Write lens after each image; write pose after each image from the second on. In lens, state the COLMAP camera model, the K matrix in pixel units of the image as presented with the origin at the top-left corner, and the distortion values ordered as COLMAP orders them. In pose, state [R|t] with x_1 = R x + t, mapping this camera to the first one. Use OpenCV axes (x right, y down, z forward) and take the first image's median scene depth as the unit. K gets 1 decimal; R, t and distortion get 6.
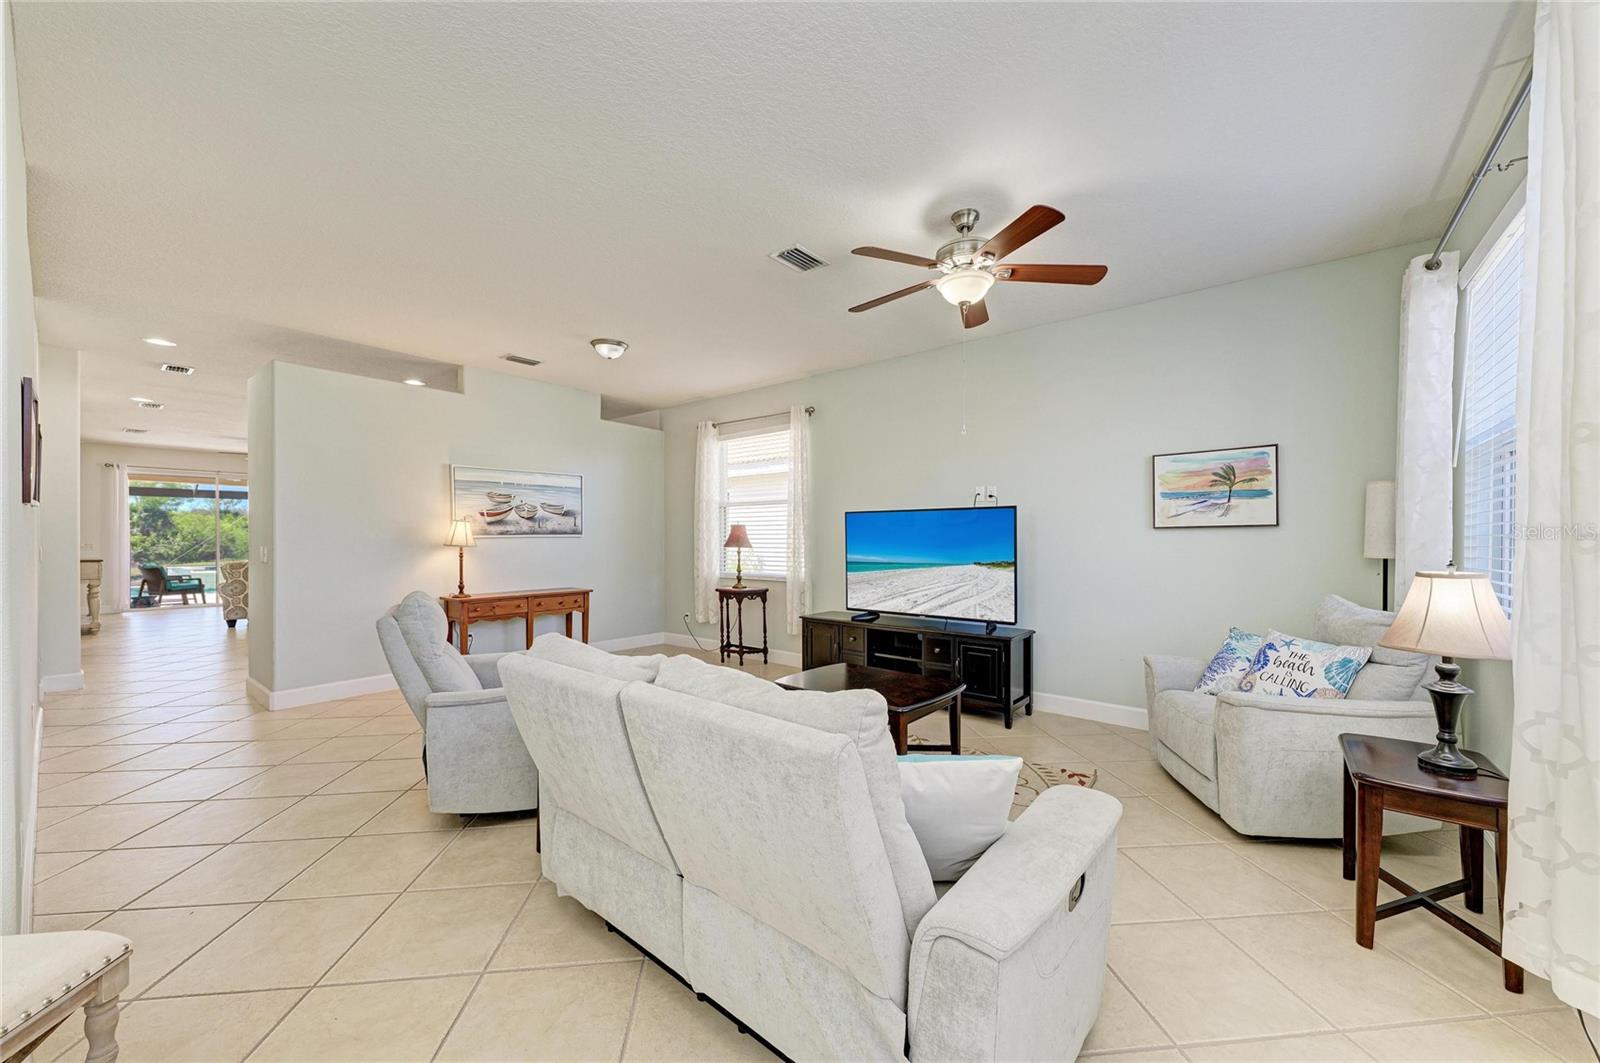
lens RADIAL K [[586.8, 0, 809.4], [0, 586.8, 544.7], [0, 0, 1]] dist [0.008395, -0.002667]
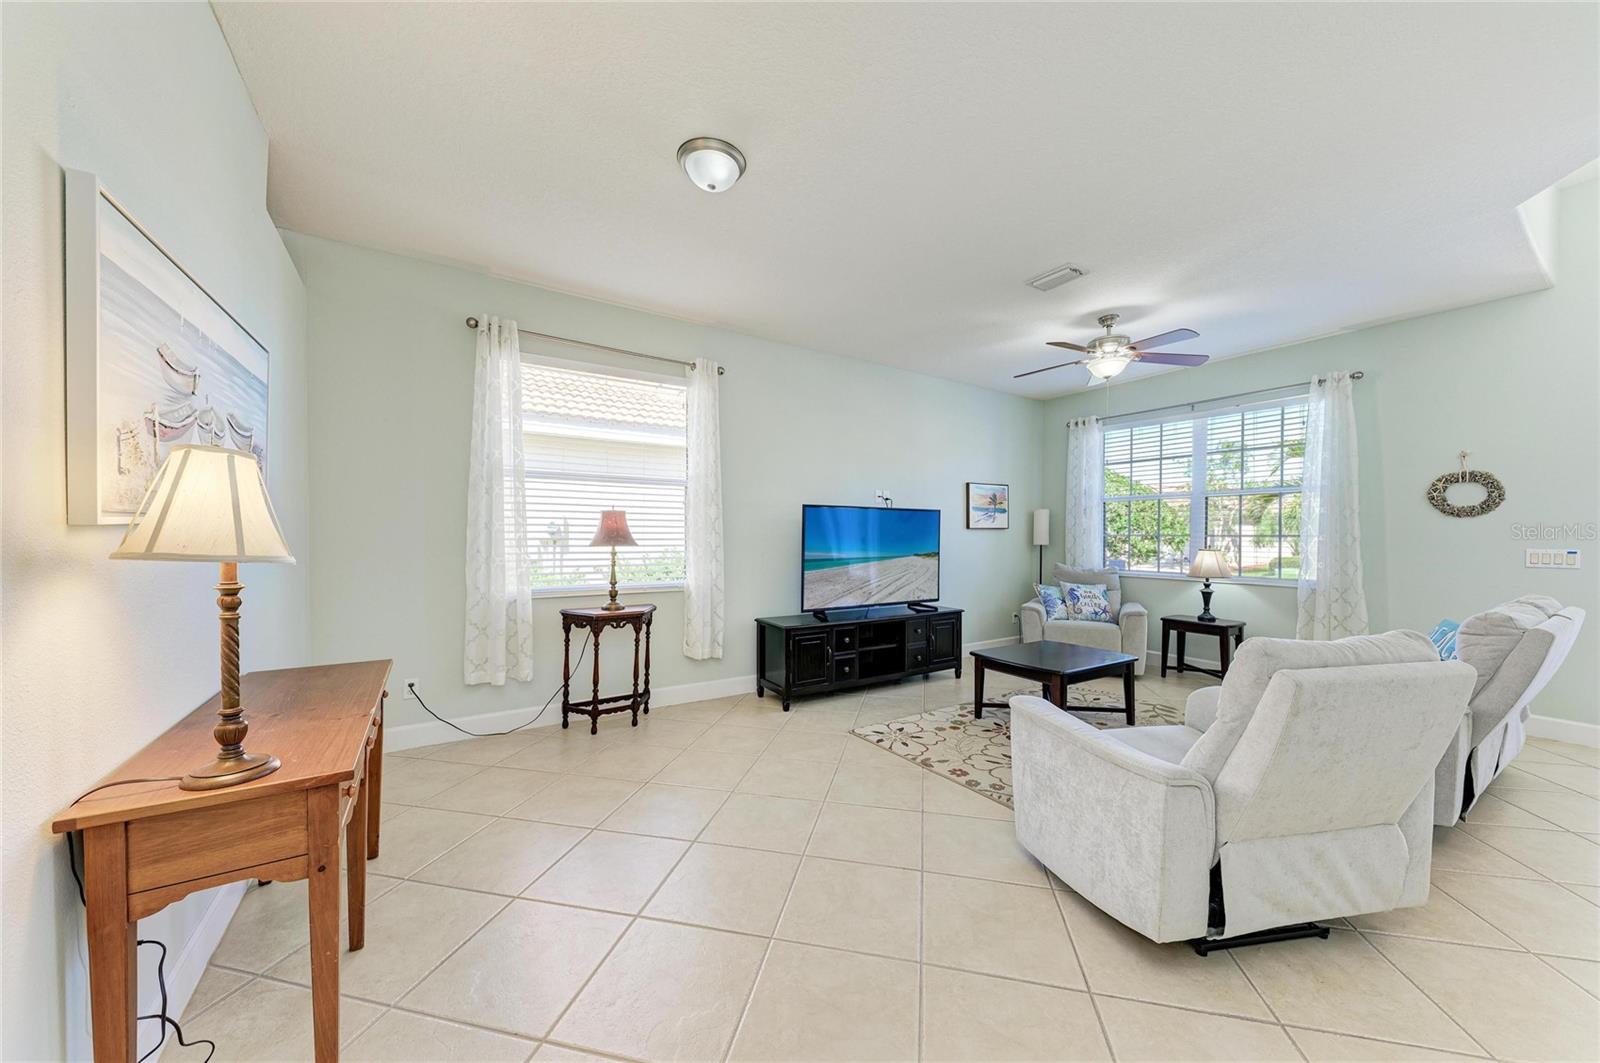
lens RADIAL K [[556.0, 0, 807.6], [0, 556.0, 540.4], [0, 0, 1]] dist [0.007191, -0.001519]
pose [[0.320145, -0.007926, 0.947335, -0.635122], [0.003519, 0.999968, 0.007177, -0.005432], [-0.947362, 0.001036, 0.320163, 0.612379]]
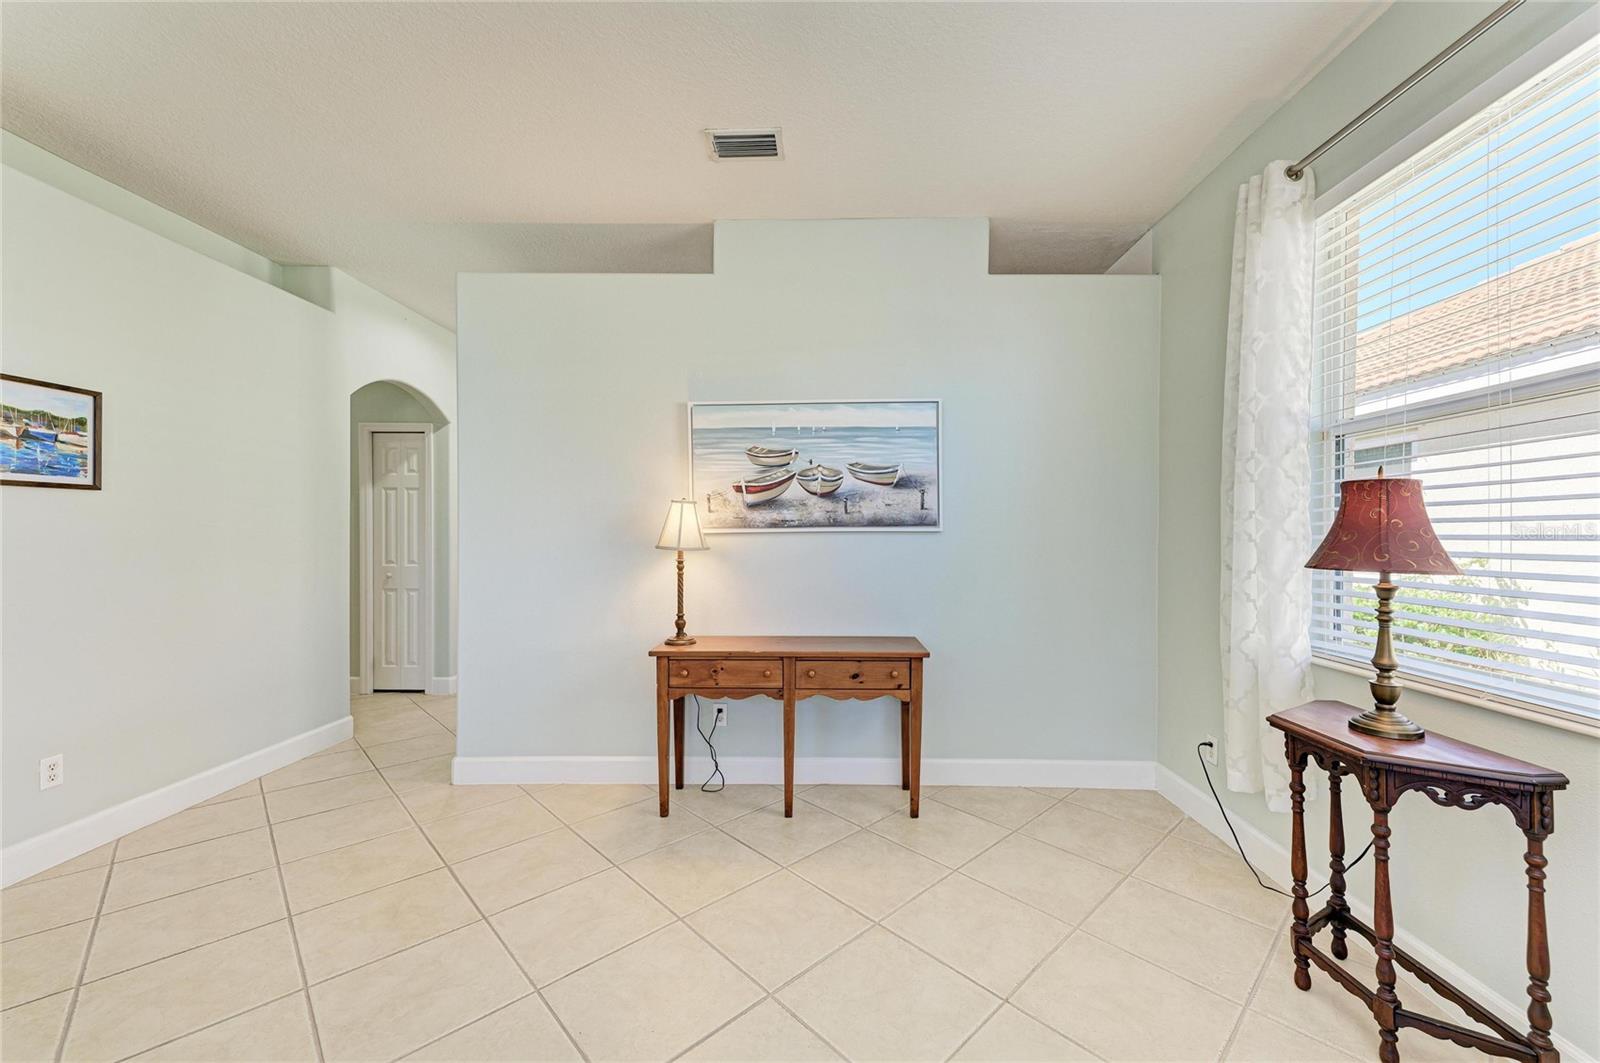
lens RADIAL K [[620.4, 0, 812.7], [0, 620.4, 541.3], [0, 0, 1]] dist [0.018492, -0.005844]
pose [[0.608597, 0.009859, -0.793418, -0.056971], [-0.013473, 0.999907, 0.002091, -0.005741], [0.793365, 0.009417, 0.608674, 0.650204]]
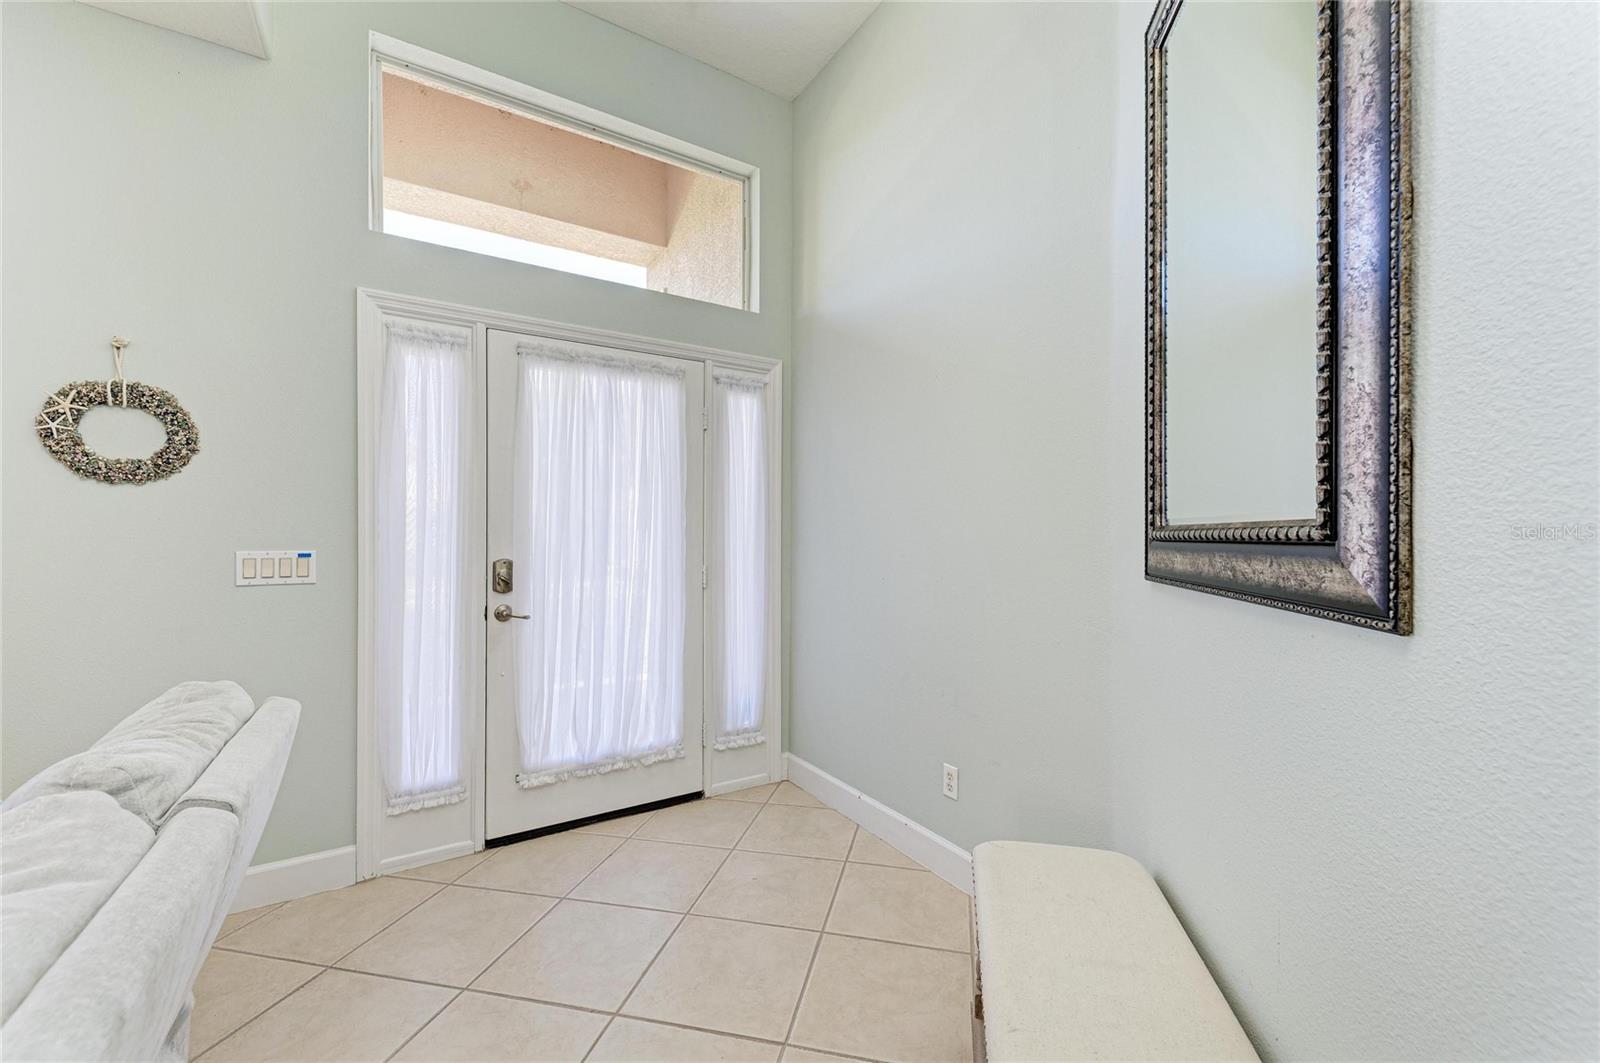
lens RADIAL K [[629.2, 0, 808.8], [0, 629.2, 534.7], [0, 0, 1]] dist [0.014795, -0.000320]
pose [[-0.940856, -0.001017, 0.338804, -0.226977], [0.002267, 0.999954, 0.009295, -0.000537], [-0.338798, 0.009514, -0.940811, 0.290839]]
